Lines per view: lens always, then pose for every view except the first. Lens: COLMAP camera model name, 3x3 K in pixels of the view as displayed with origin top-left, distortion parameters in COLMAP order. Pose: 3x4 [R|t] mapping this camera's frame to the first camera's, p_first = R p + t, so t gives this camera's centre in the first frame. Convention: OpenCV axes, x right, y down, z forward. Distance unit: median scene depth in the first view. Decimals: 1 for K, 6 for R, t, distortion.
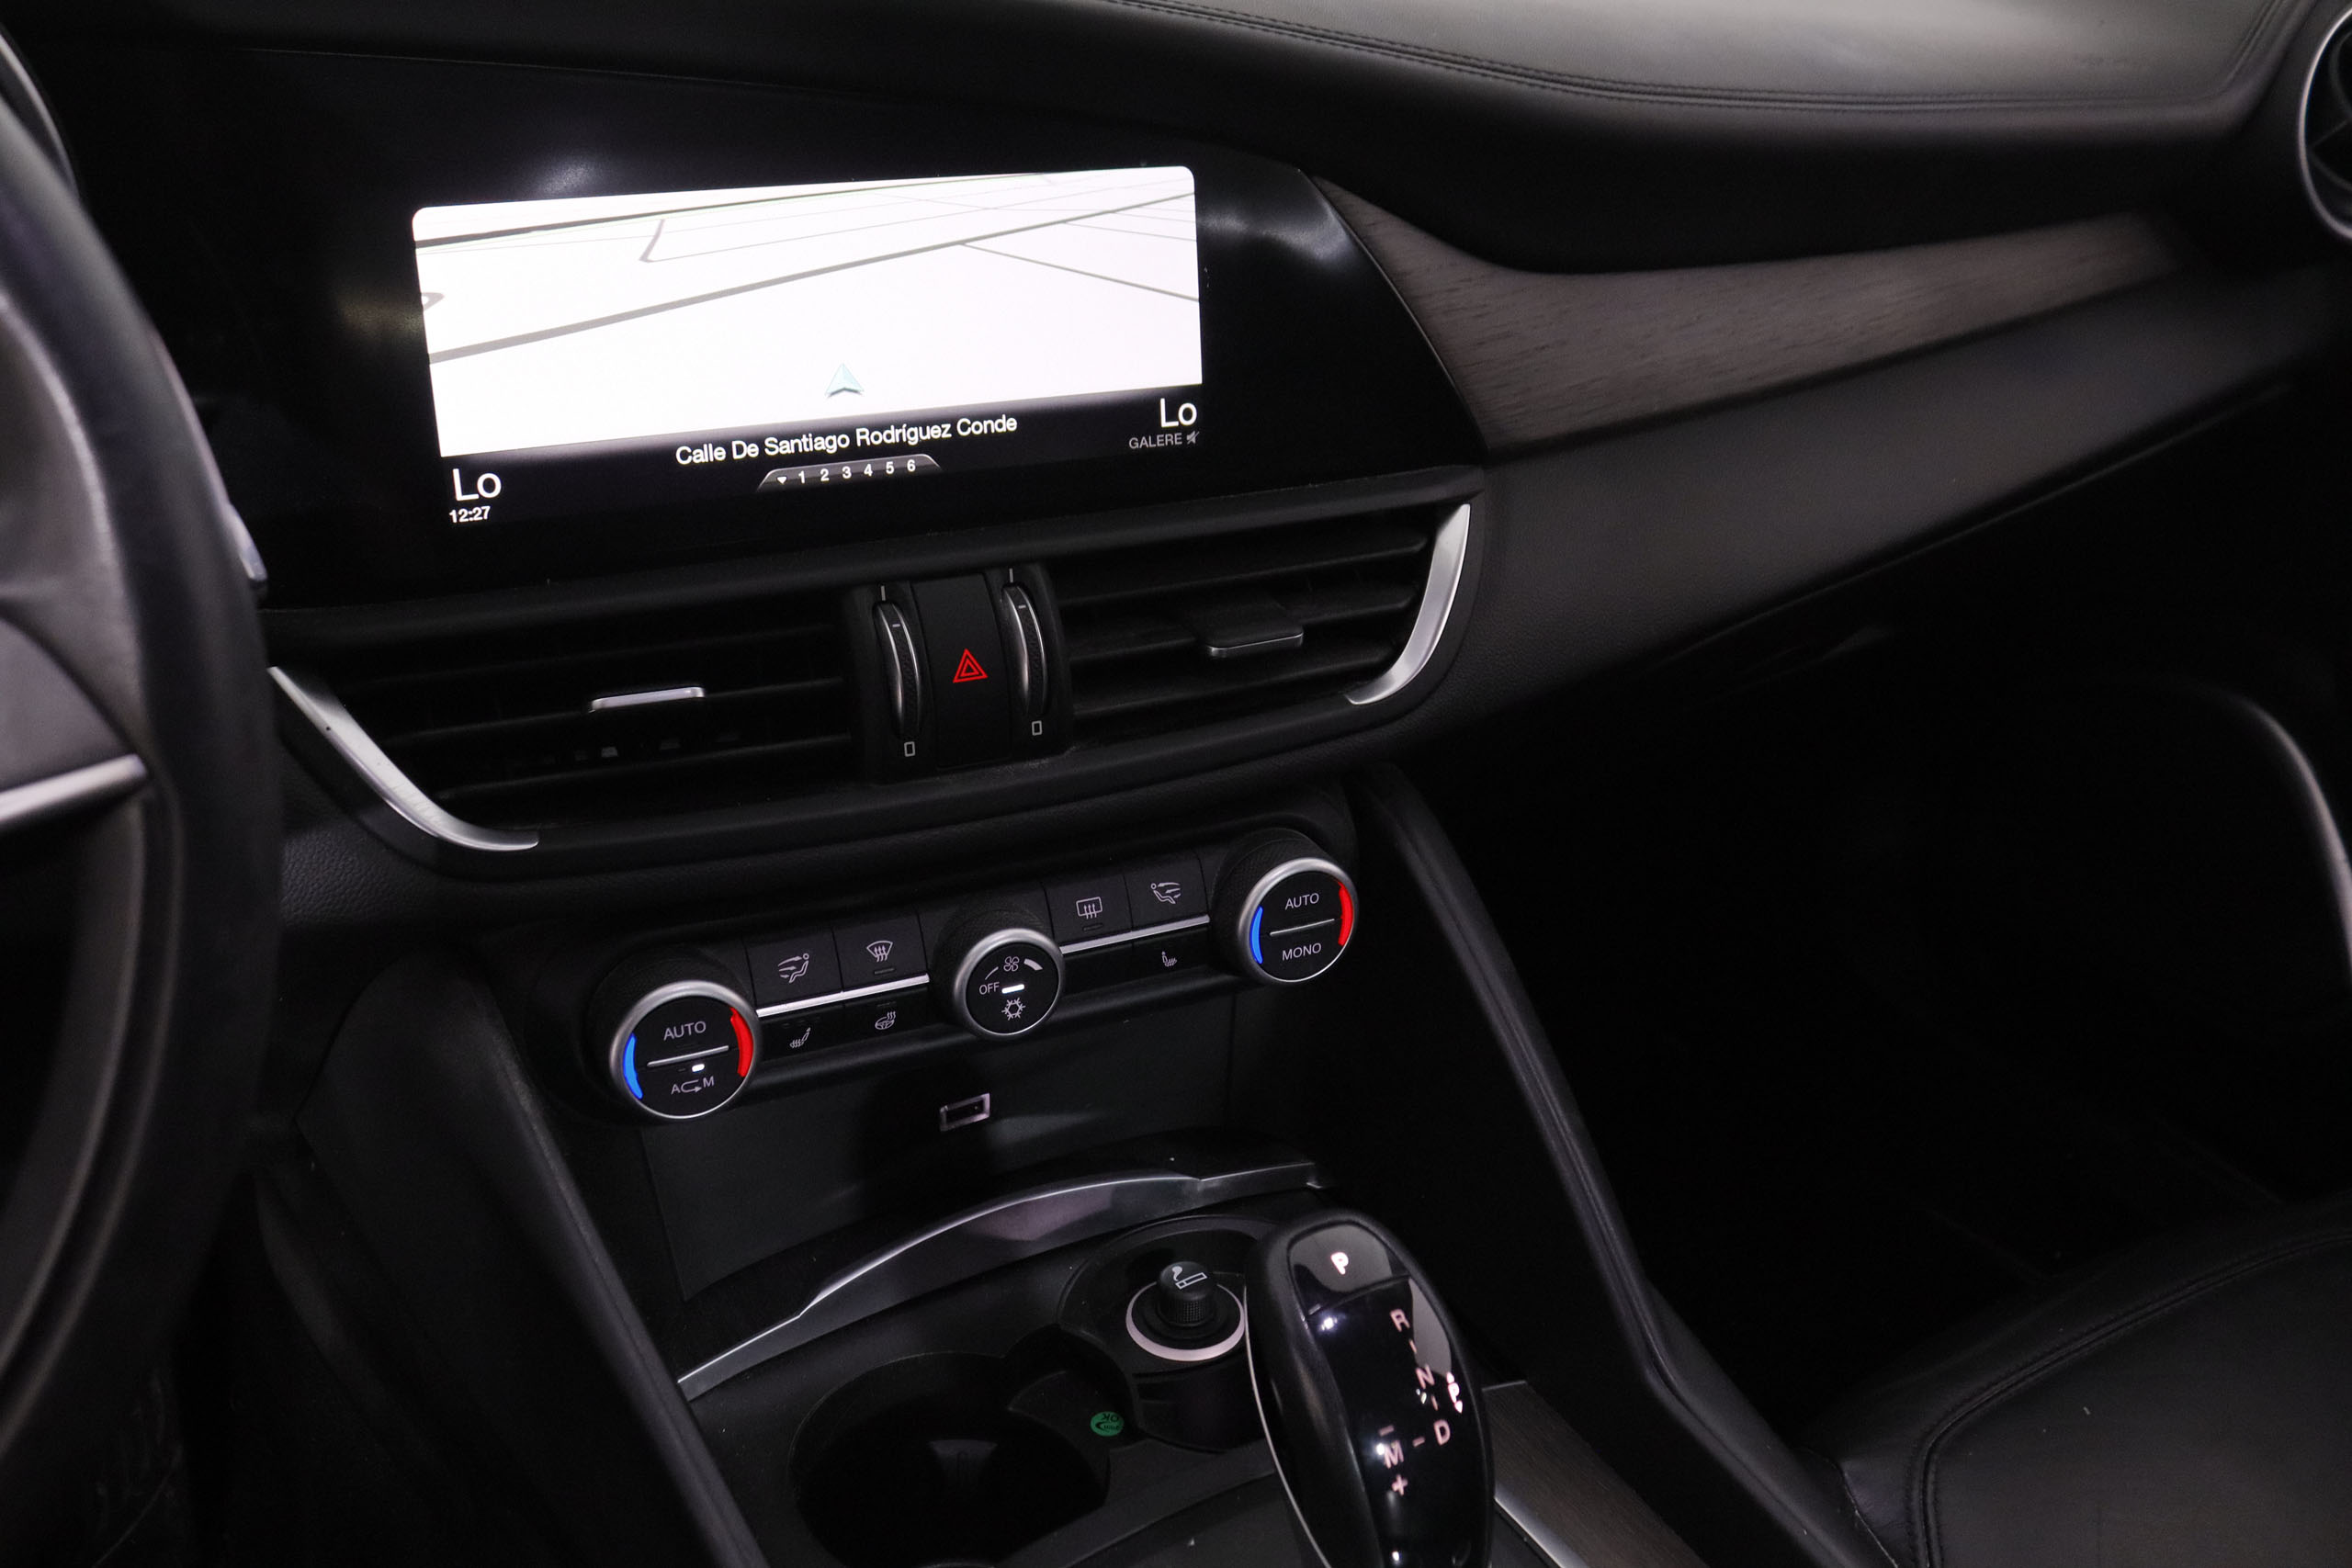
lens RADIAL K [[2059.2, 0, 1181.7], [0, 2059.2, 780.5], [0, 0, 1]] dist [-0.145351, 0.111828]
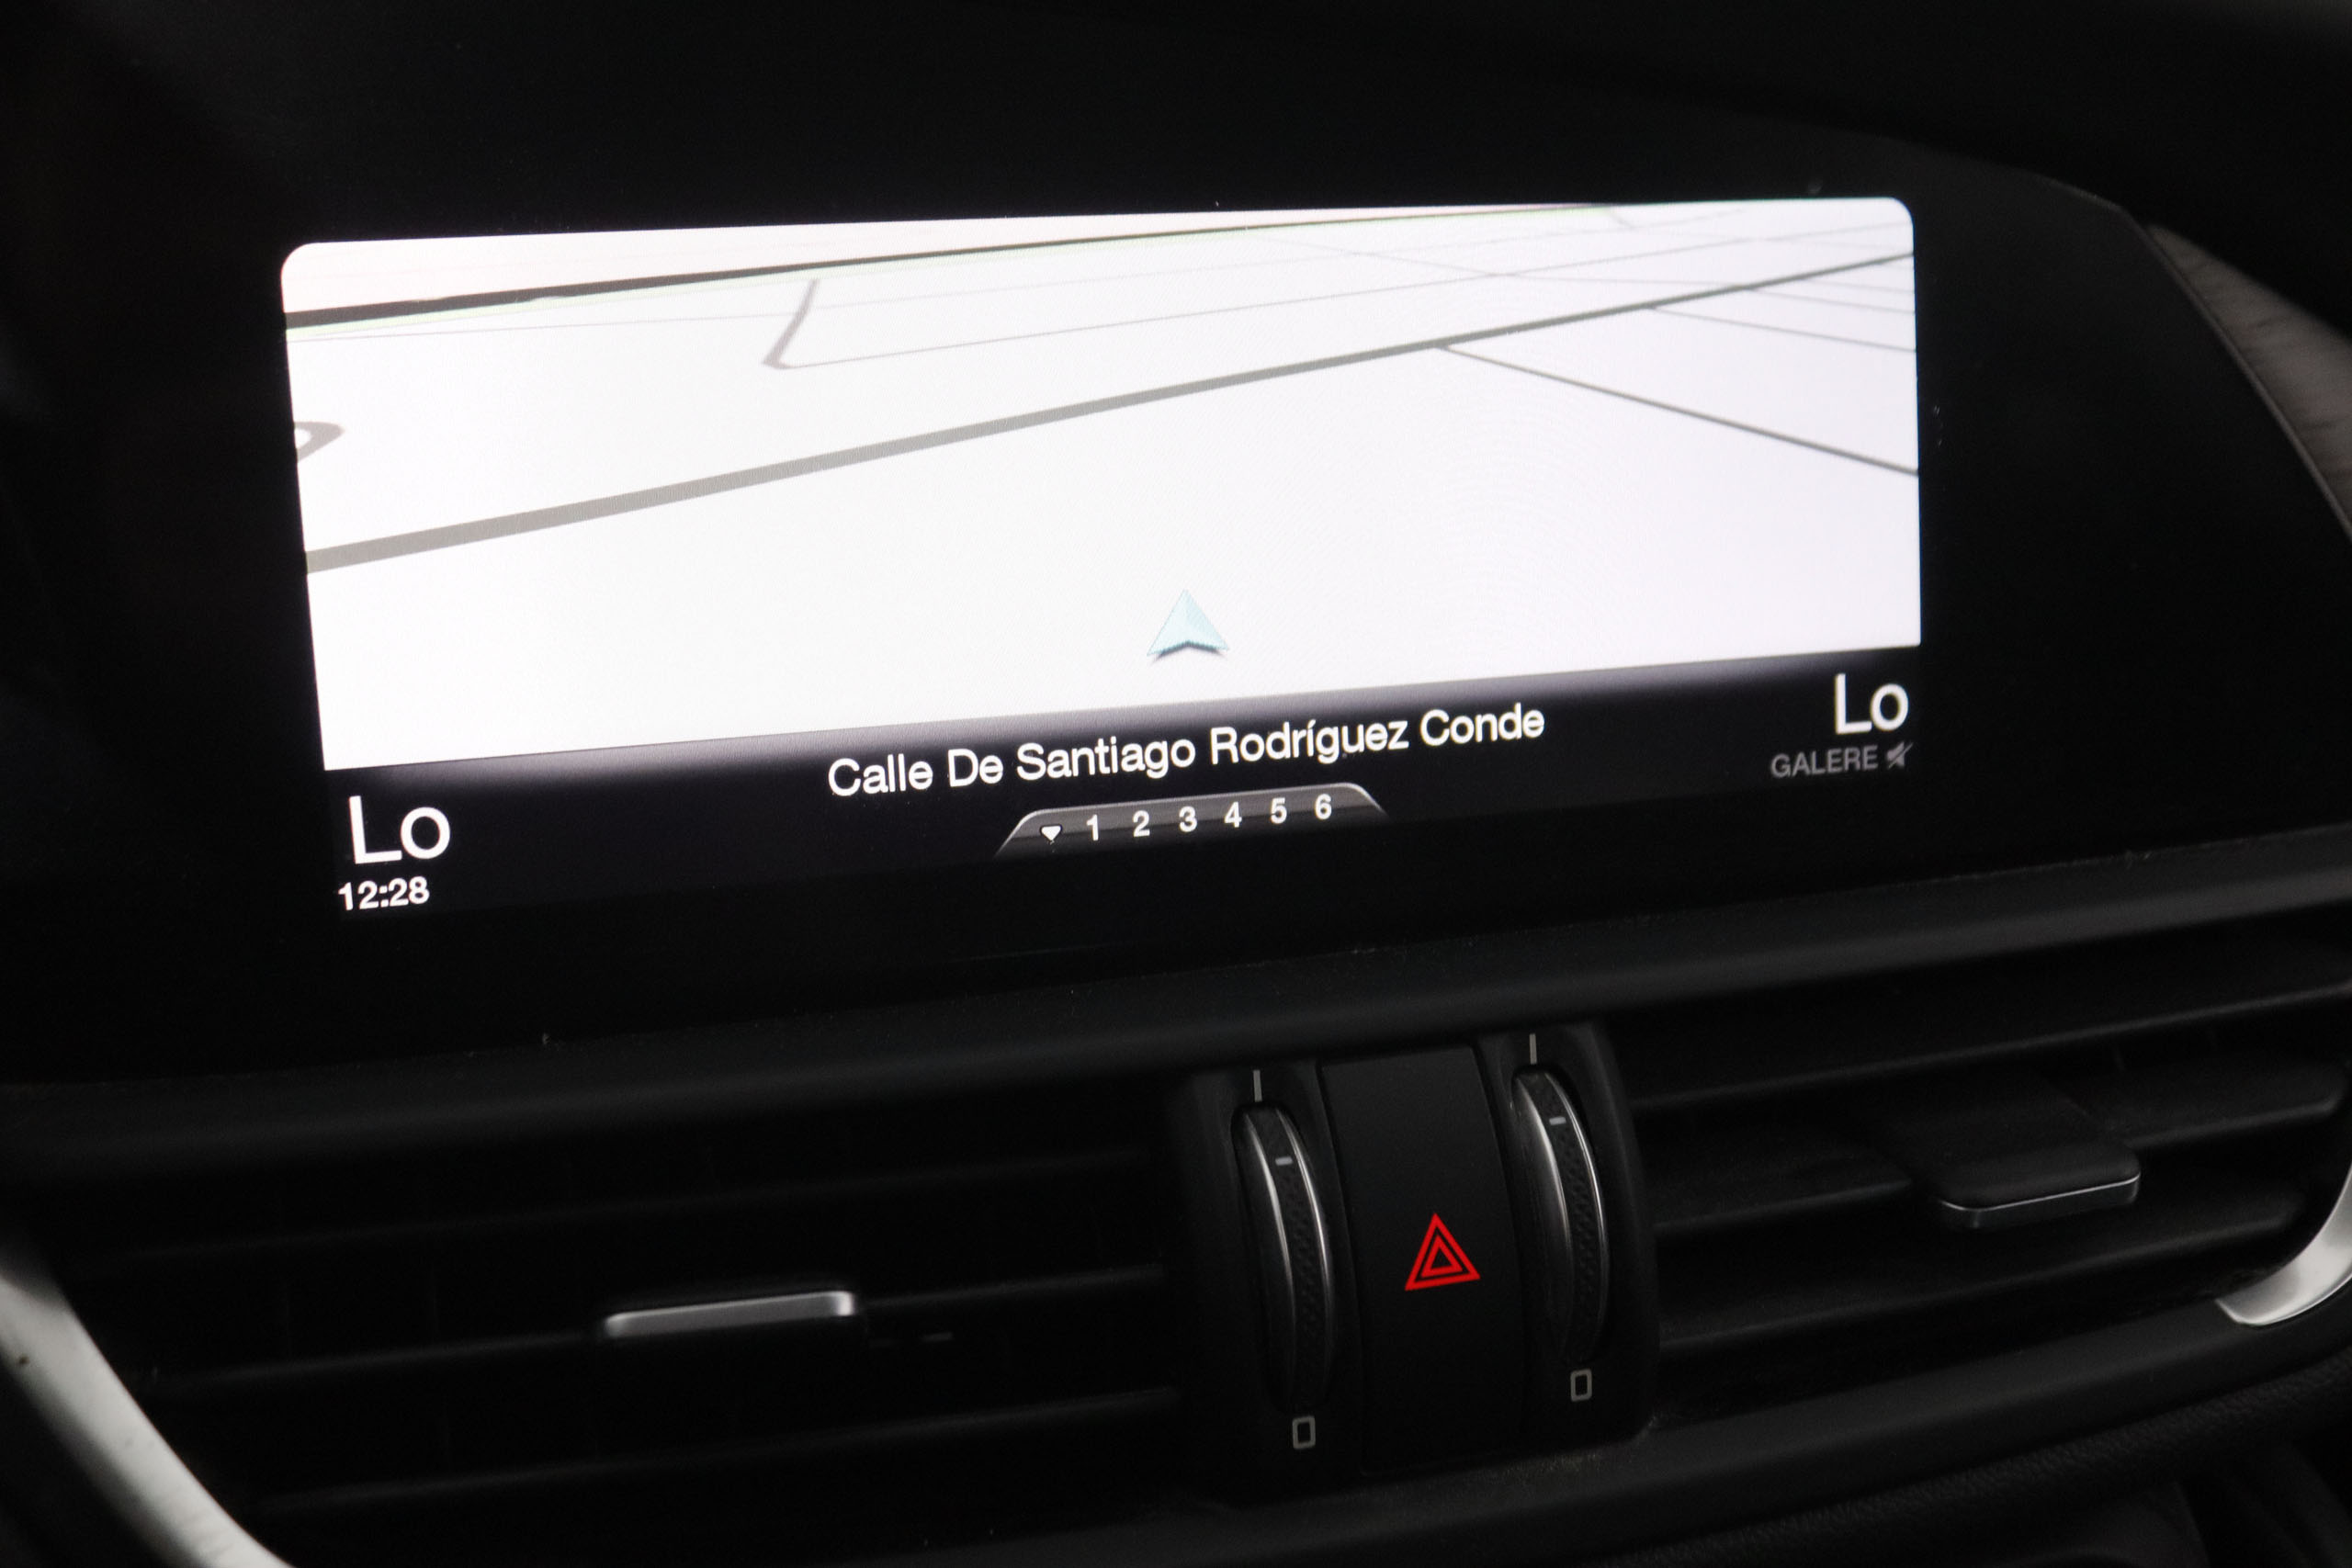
lens RADIAL K [[2519.0, 0, 1166.6], [0, 2519.0, 776.0], [0, 0, 1]] dist [-0.093511, 0.000000]
pose [[0.985603, 0.014802, -0.168426, -0.068393], [-0.039148, 0.989068, -0.142167, -0.075265], [0.164480, 0.146713, 0.975408, 0.416570]]
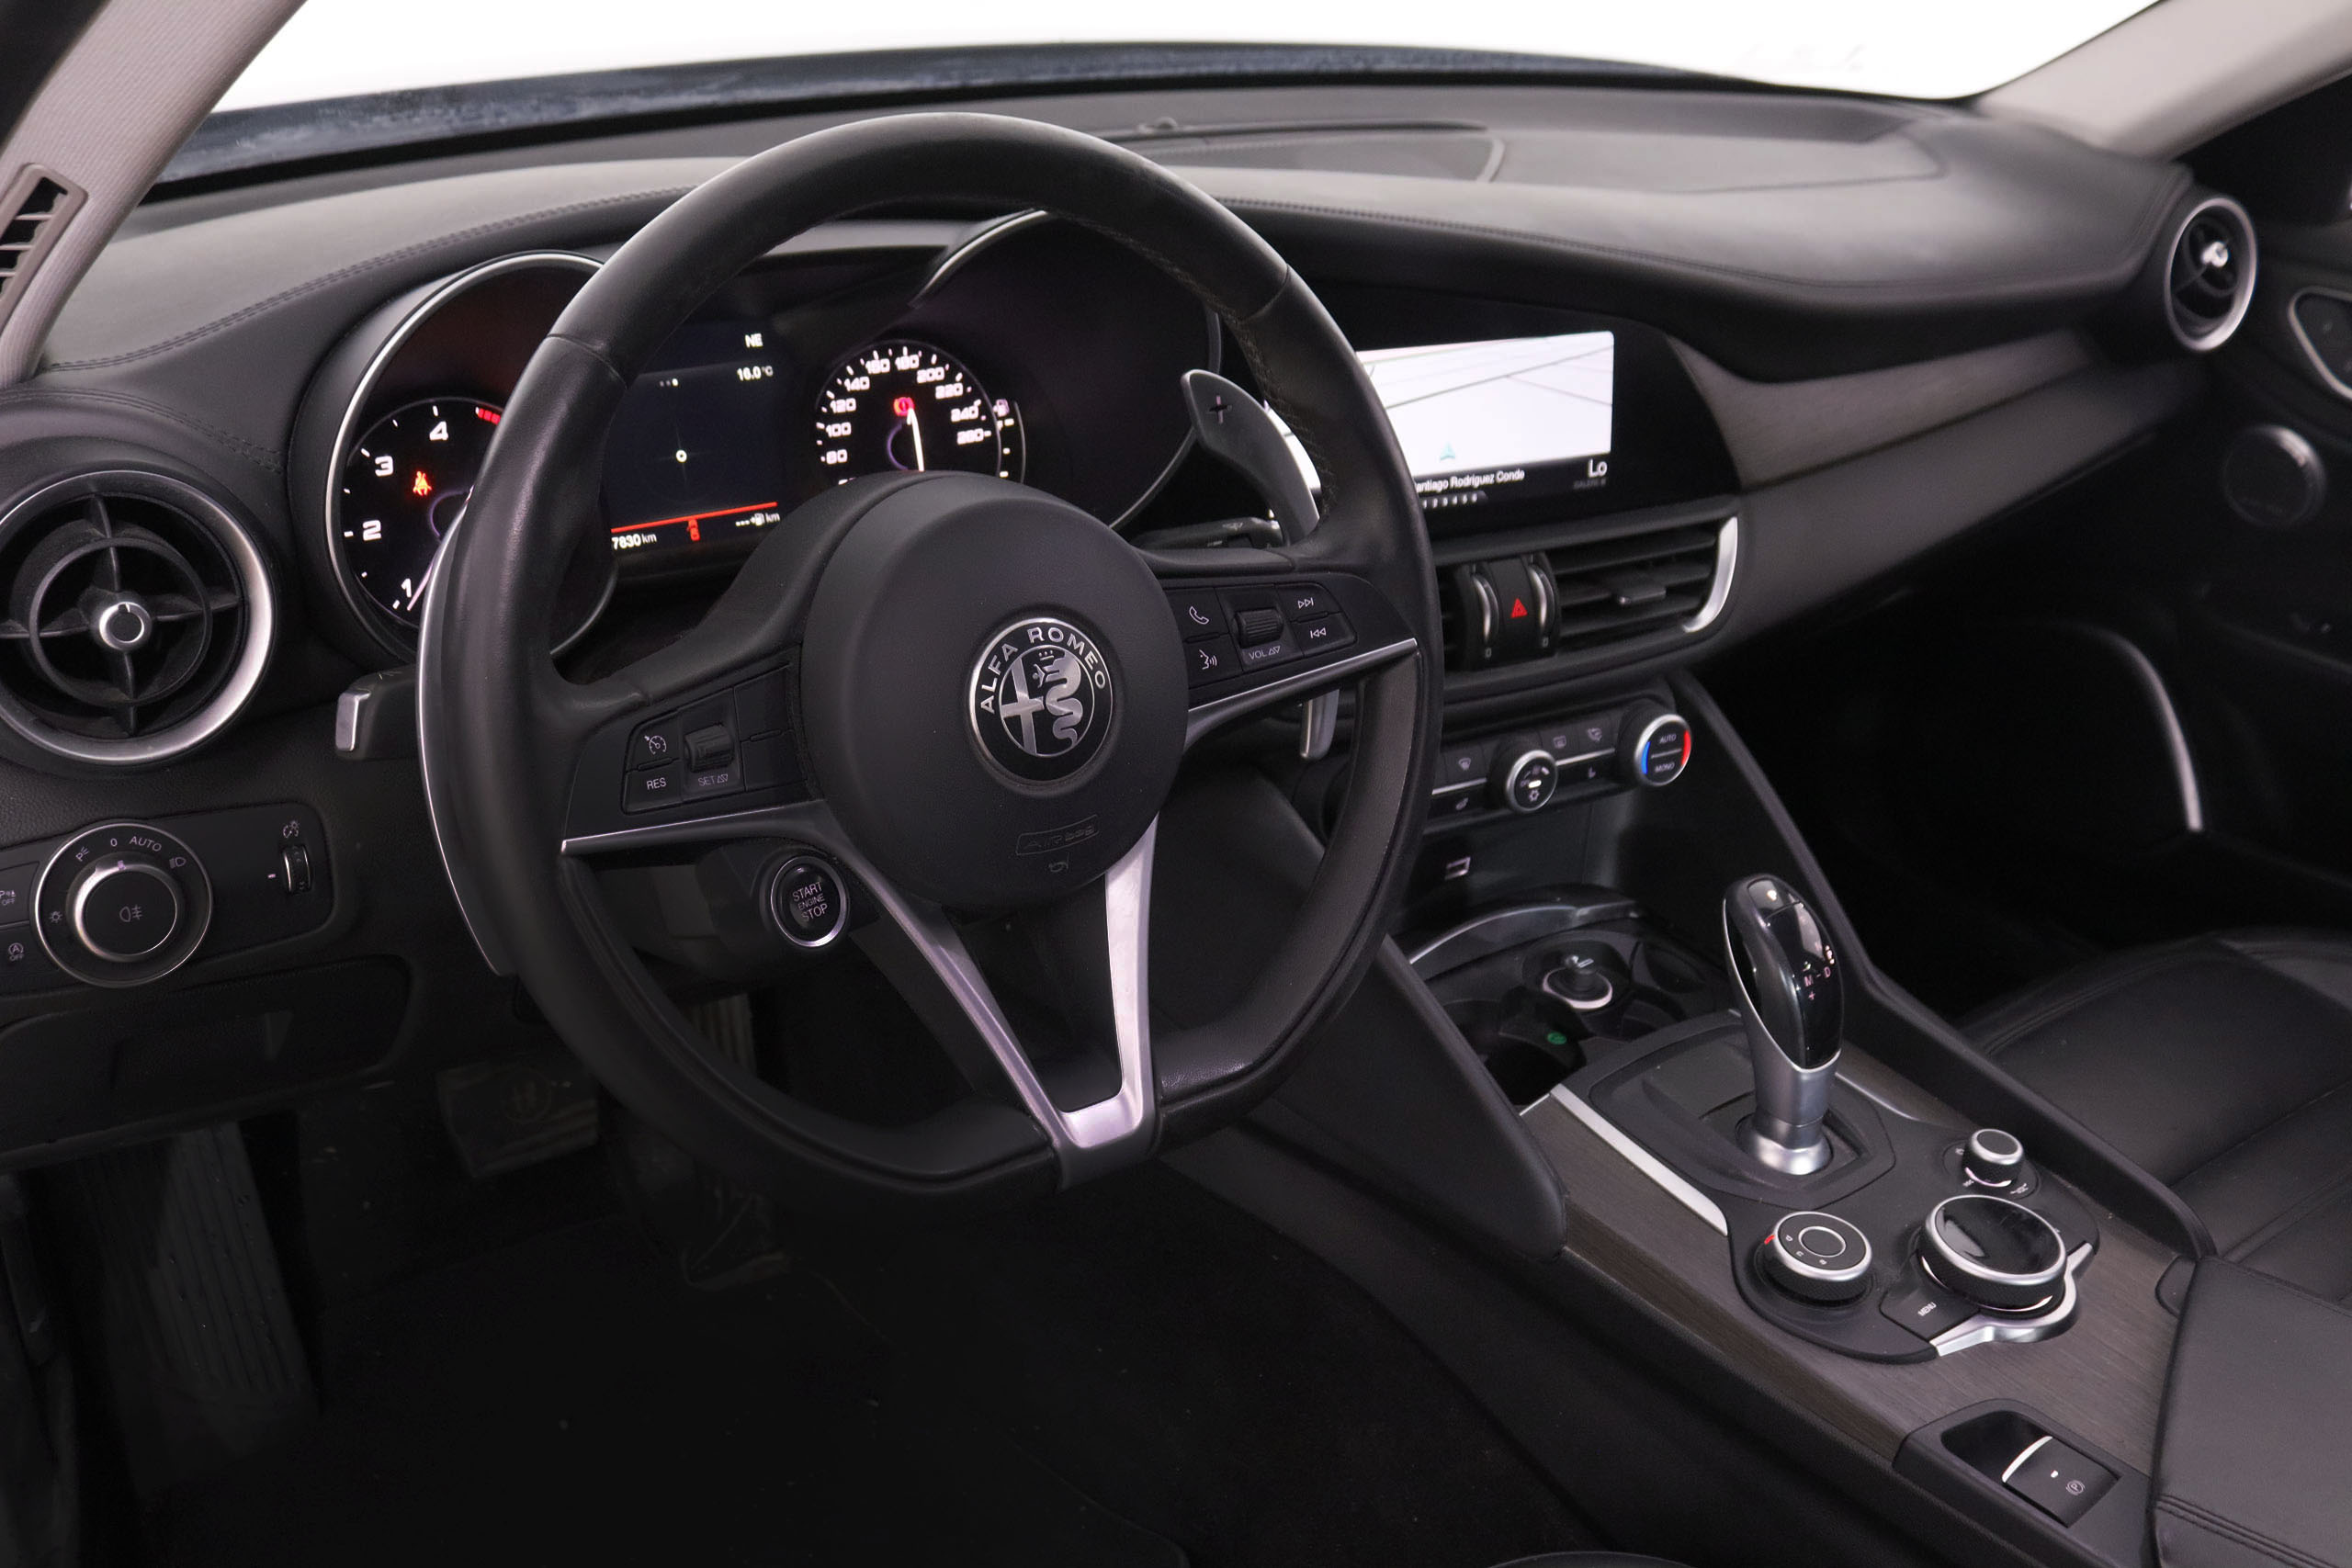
lens RADIAL K [[2059.2, 0, 1217.0], [0, 2059.2, 746.6], [0, 0, 1]] dist [-0.145351, 0.111828]
pose [[0.994084, -0.009860, 0.108165, -0.550542], [0.009410, 0.999945, 0.004678, 0.055502], [-0.108205, -0.003632, 0.994122, -0.776233]]
